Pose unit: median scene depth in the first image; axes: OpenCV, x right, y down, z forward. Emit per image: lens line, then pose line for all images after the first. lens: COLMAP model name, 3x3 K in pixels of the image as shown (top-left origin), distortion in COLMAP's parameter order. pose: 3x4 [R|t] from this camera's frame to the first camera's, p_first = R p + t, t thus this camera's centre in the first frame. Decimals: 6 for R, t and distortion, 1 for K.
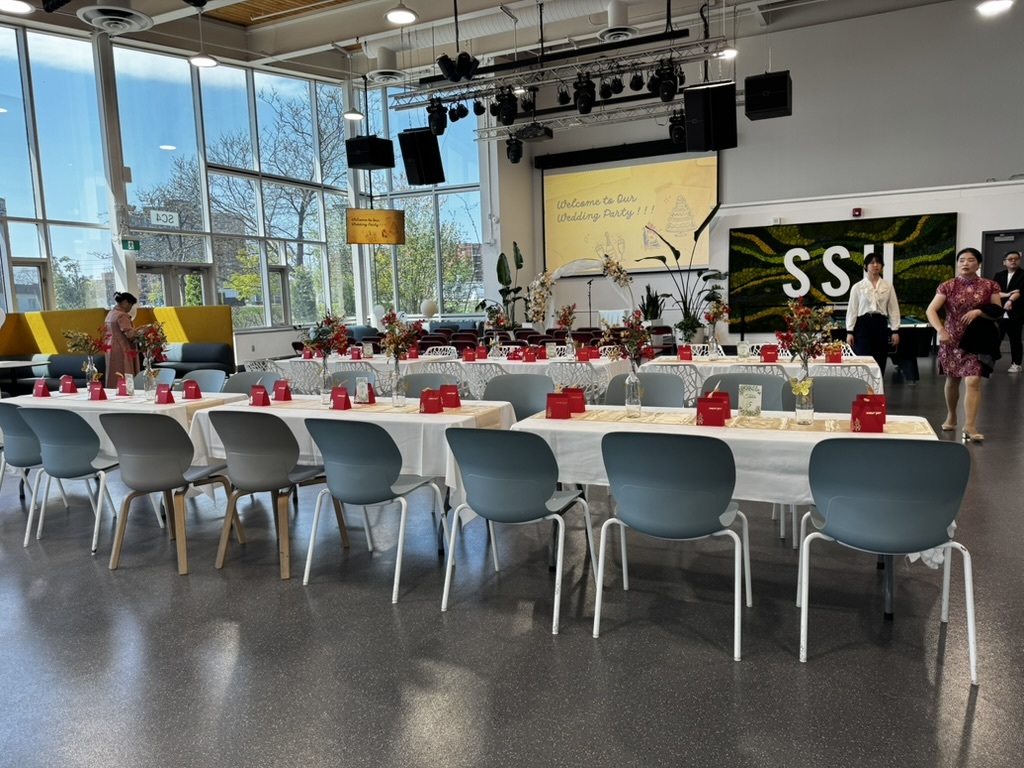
lens RADIAL K [[729.3, 0, 512.1], [0, 729.3, 386.6], [0, 0, 1]] dist [0.031645, -0.034909]
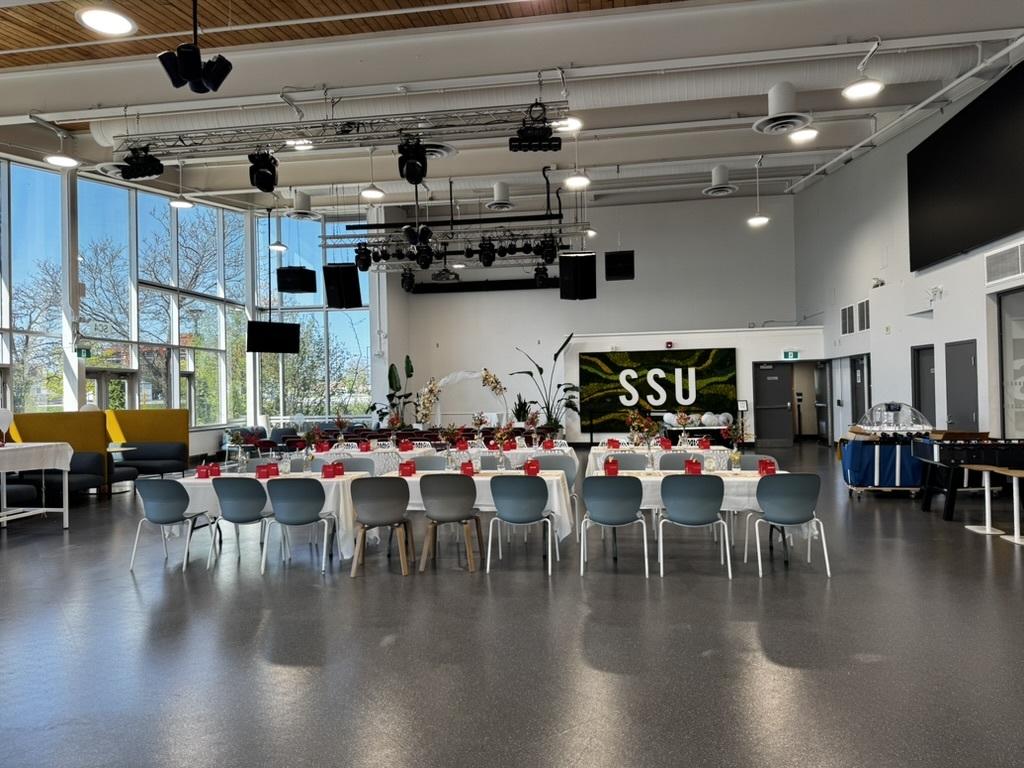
lens RADIAL K [[729.3, 0, 509.4], [0, 729.3, 393.2], [0, 0, 1]] dist [0.031645, -0.034909]
pose [[0.960146, 0.016199, 0.279030, -0.185040], [0.019063, 0.992199, -0.123198, 0.012907], [-0.278849, 0.123607, 0.952347, -0.191262]]
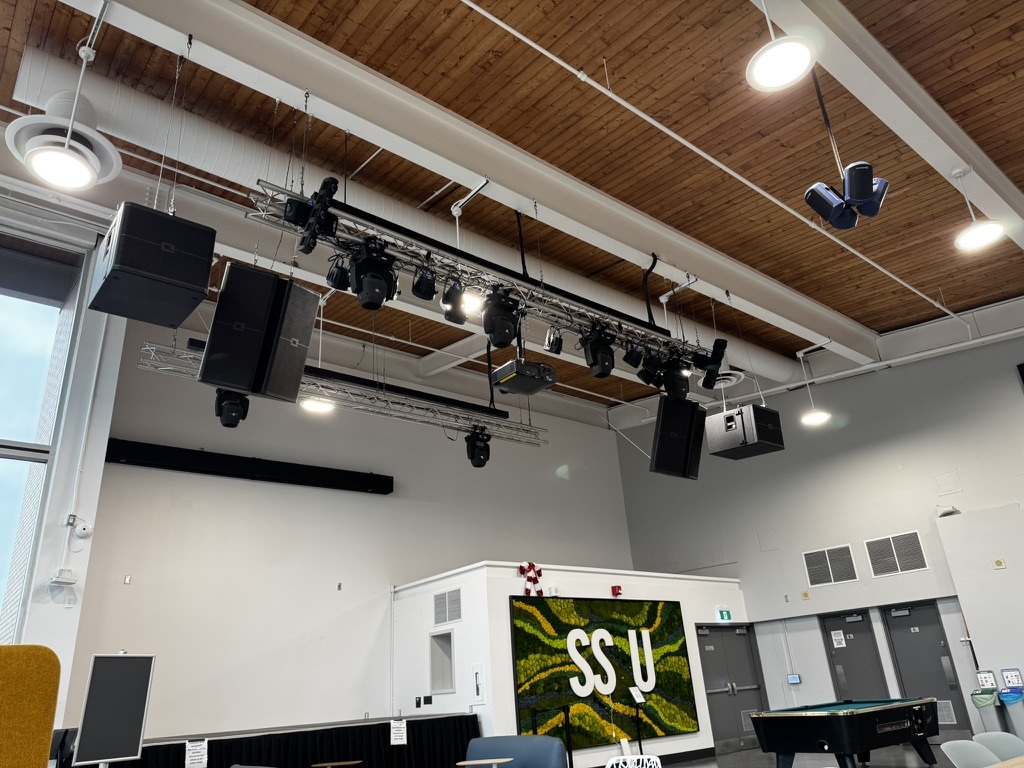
lens RADIAL K [[729.3, 0, 506.0], [0, 729.3, 383.6], [0, 0, 1]] dist [0.031645, -0.034909]
pose [[0.431026, 0.354780, 0.829667, -0.387388], [0.156698, 0.876063, -0.456026, -0.072835], [-0.888629, 0.326566, 0.322013, 0.724361]]
